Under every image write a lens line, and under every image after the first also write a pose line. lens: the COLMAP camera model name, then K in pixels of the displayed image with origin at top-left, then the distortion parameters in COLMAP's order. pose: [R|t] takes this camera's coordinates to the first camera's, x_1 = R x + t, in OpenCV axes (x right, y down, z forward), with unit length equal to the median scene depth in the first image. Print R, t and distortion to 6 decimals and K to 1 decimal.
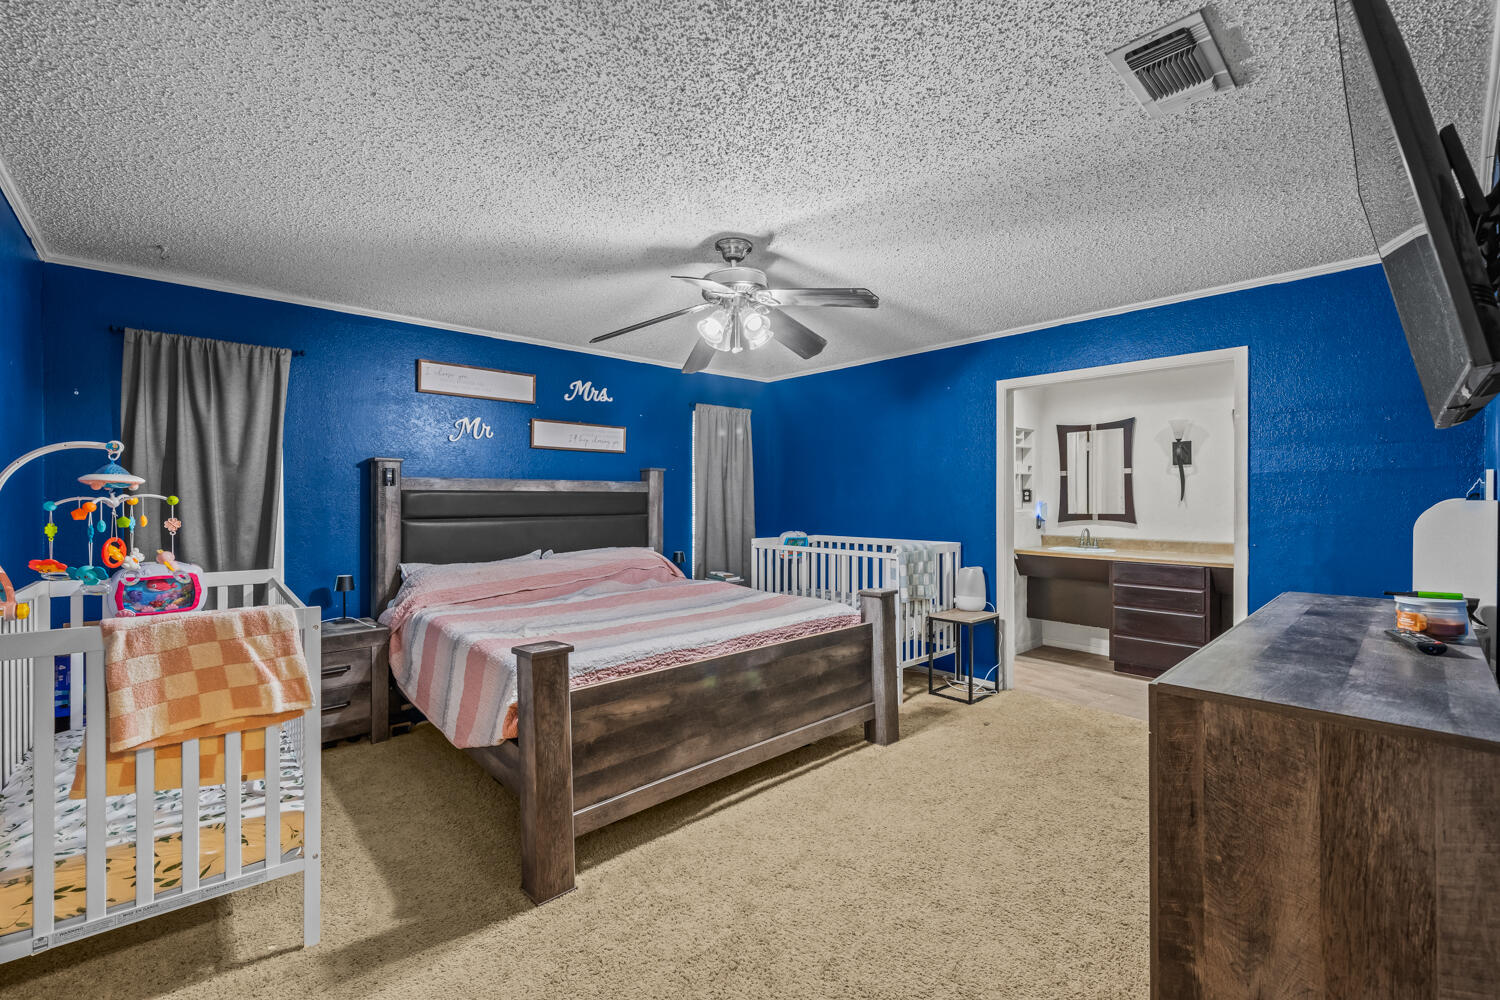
lens RADIAL K [[634.2, 0, 737.6], [0, 634.2, 499.7], [0, 0, 1]] dist [-0.000566, -0.000398]
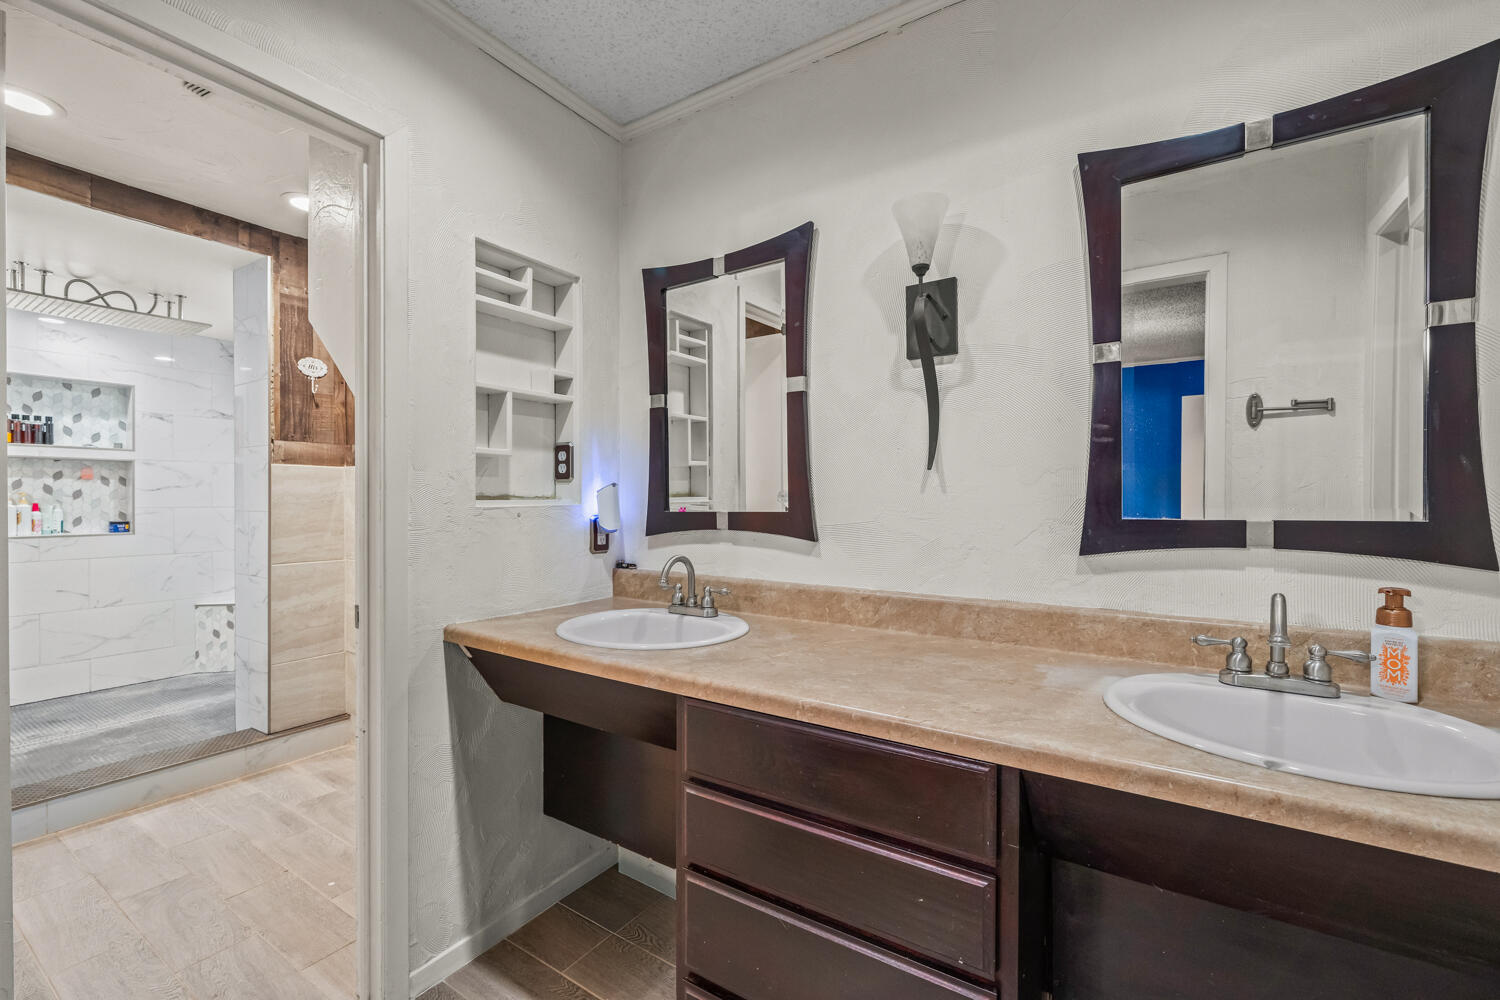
lens RADIAL K [[634.2, 0, 749.8], [0, 634.2, 498.7], [0, 0, 1]] dist [-0.000566, -0.000398]
pose [[0.961538, -0.000163, 0.274671, 0.469613], [-0.000775, 0.999994, 0.003305, 0.013175], [-0.274670, -0.003391, 0.961532, 0.641947]]
